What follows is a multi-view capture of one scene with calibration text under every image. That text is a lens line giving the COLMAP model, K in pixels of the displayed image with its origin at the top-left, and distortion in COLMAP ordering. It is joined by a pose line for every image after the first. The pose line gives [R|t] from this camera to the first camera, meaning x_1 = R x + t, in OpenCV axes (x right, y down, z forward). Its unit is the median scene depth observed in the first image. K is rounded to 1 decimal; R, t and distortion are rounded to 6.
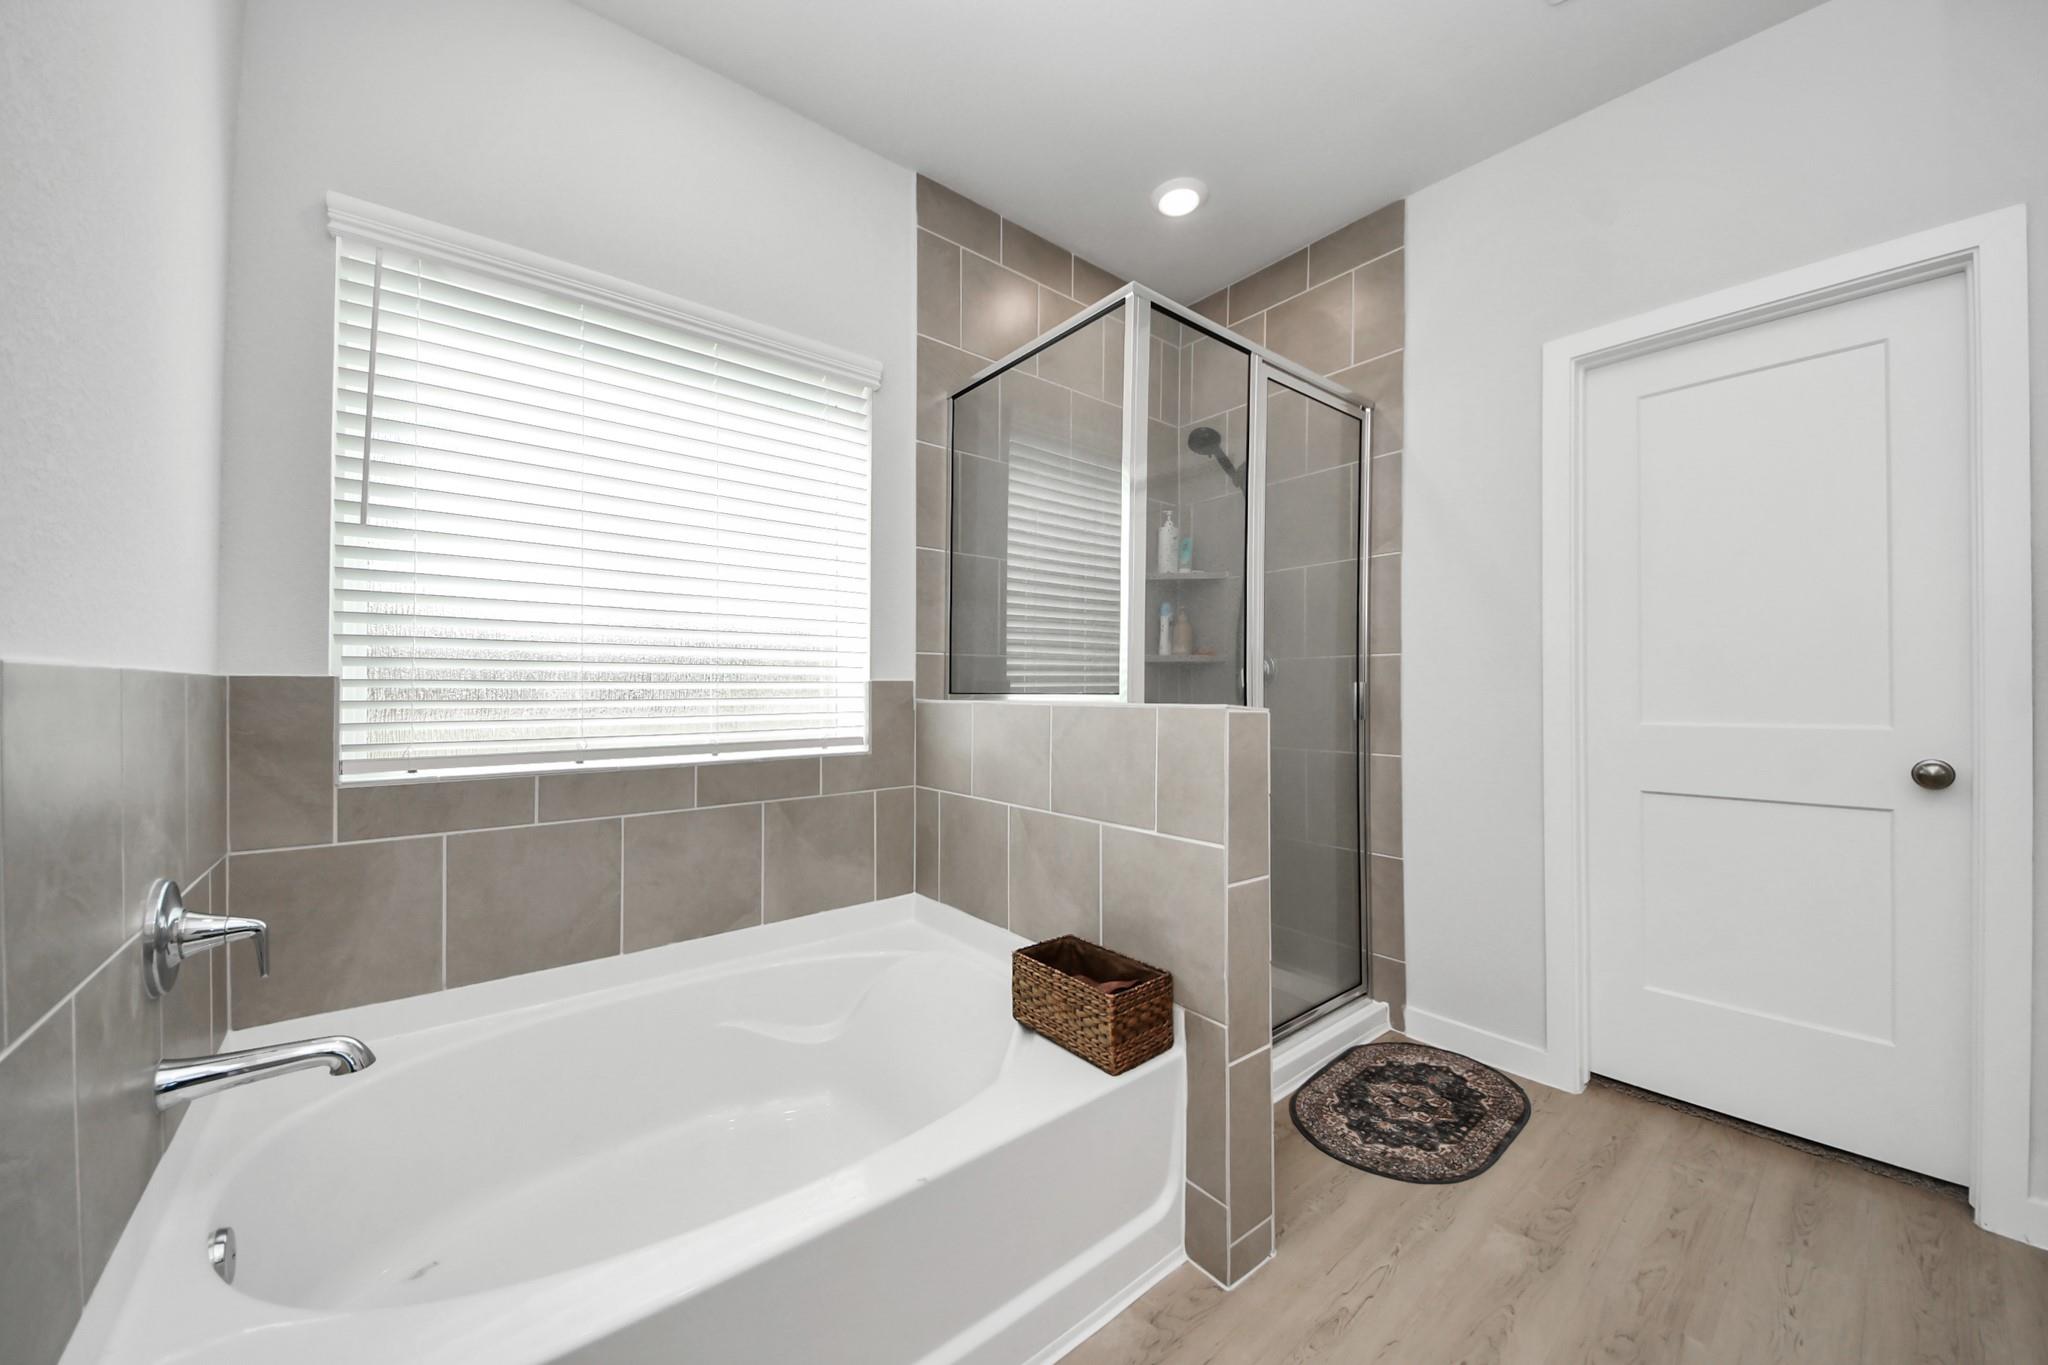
lens RADIAL K [[737.7, 0, 996.4], [0, 737.7, 672.8], [0, 0, 1]] dist [0.029391, -0.020920]
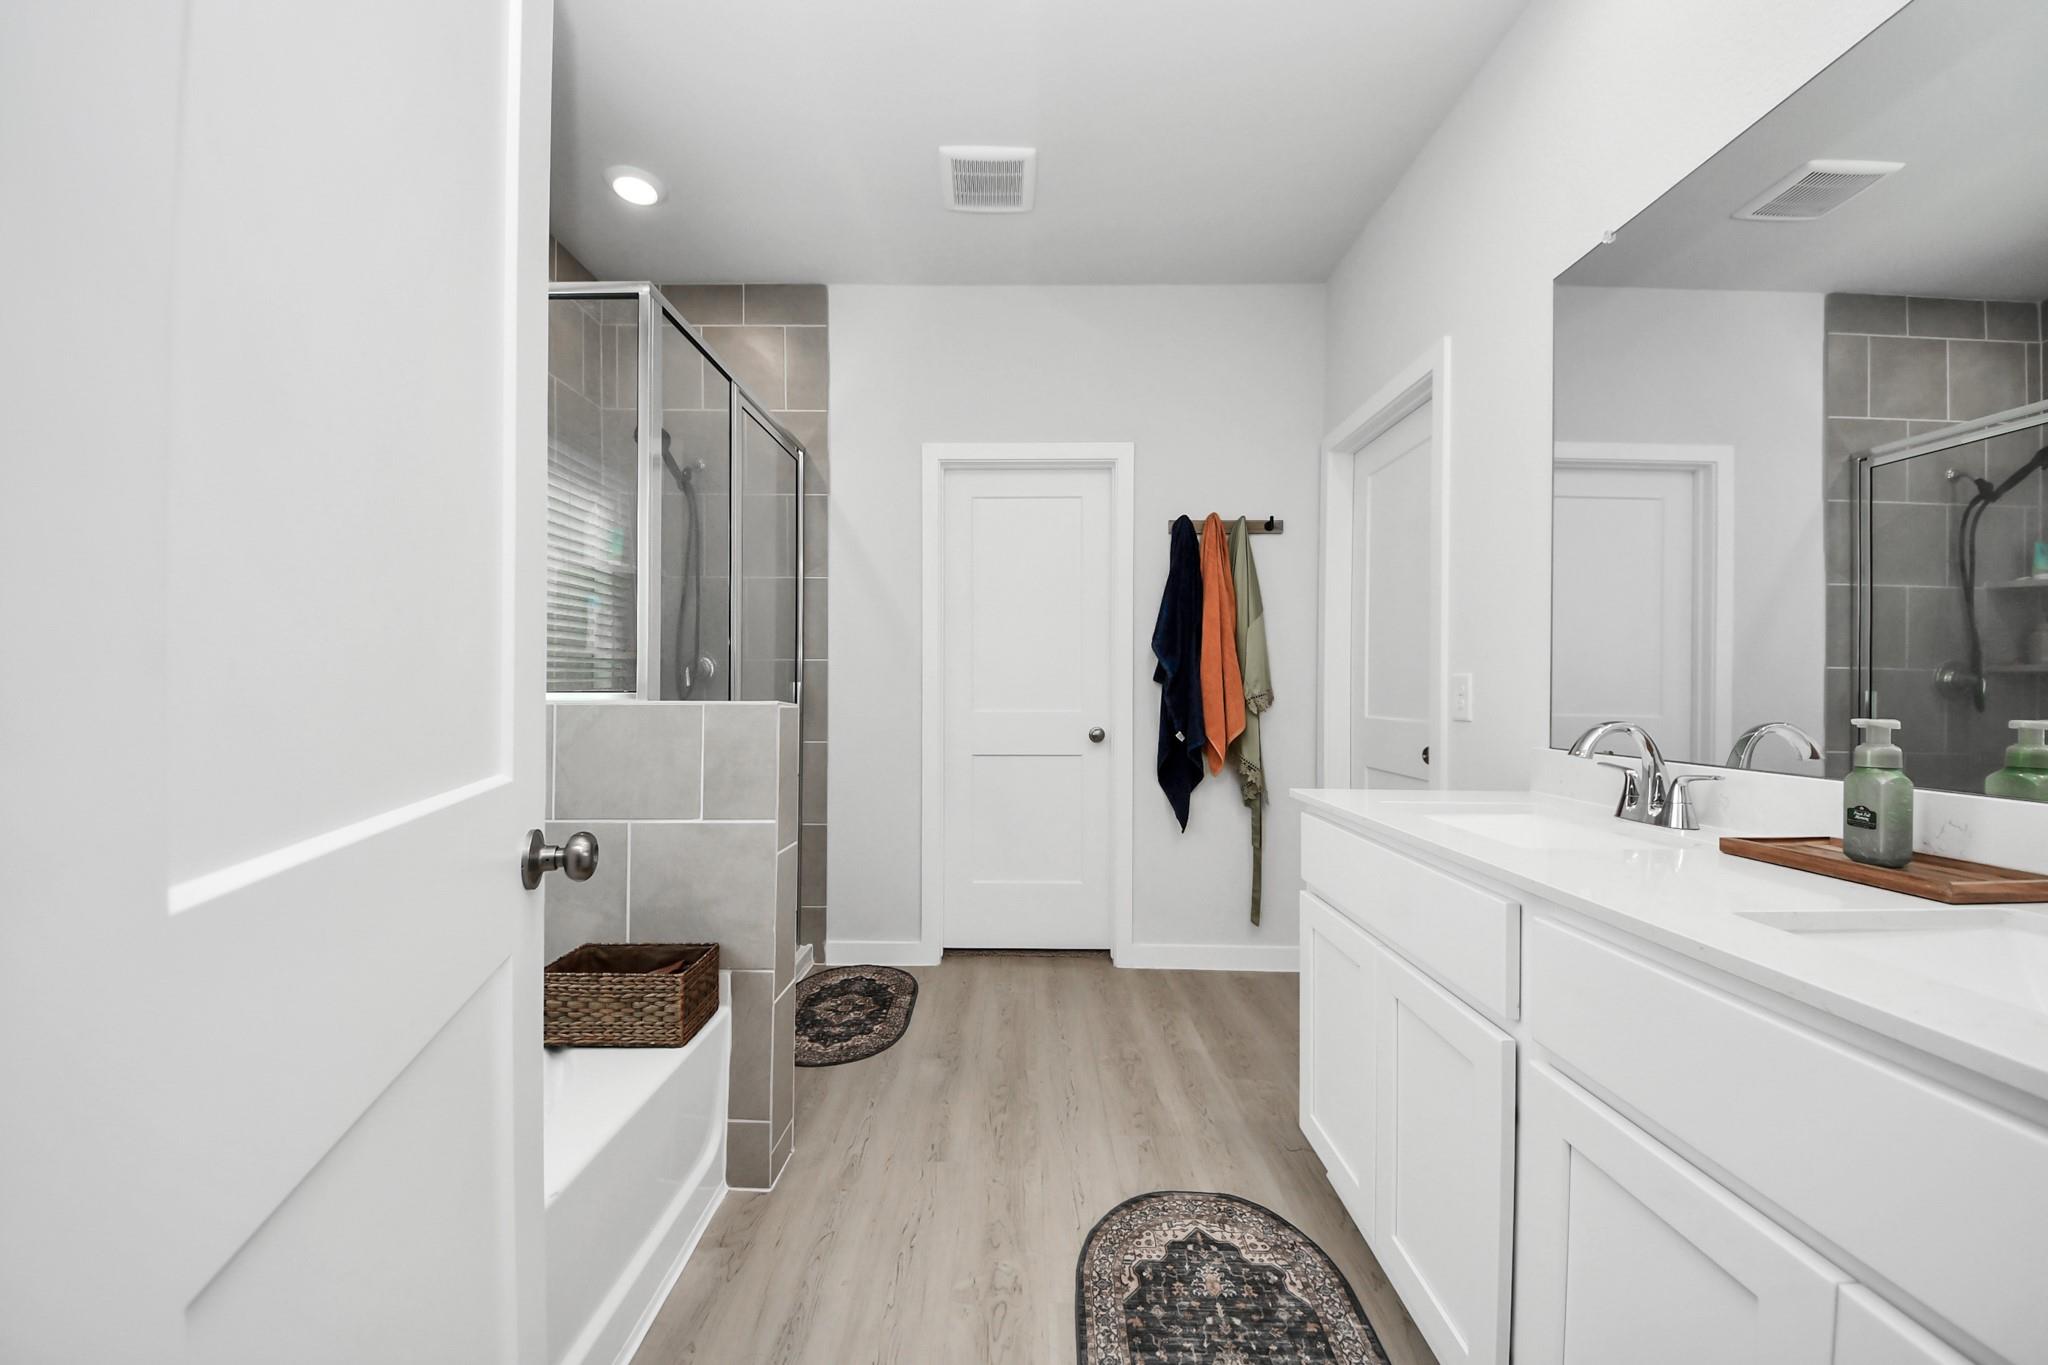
lens RADIAL K [[734.2, 0, 1019.8], [0, 734.2, 683.1], [0, 0, 1]] dist [0.029179, -0.020855]
pose [[0.632096, 0.008808, 0.774840, -0.286653], [-0.021829, 0.999741, 0.006443, -0.001809], [-0.774582, -0.020987, 0.632125, -0.035120]]
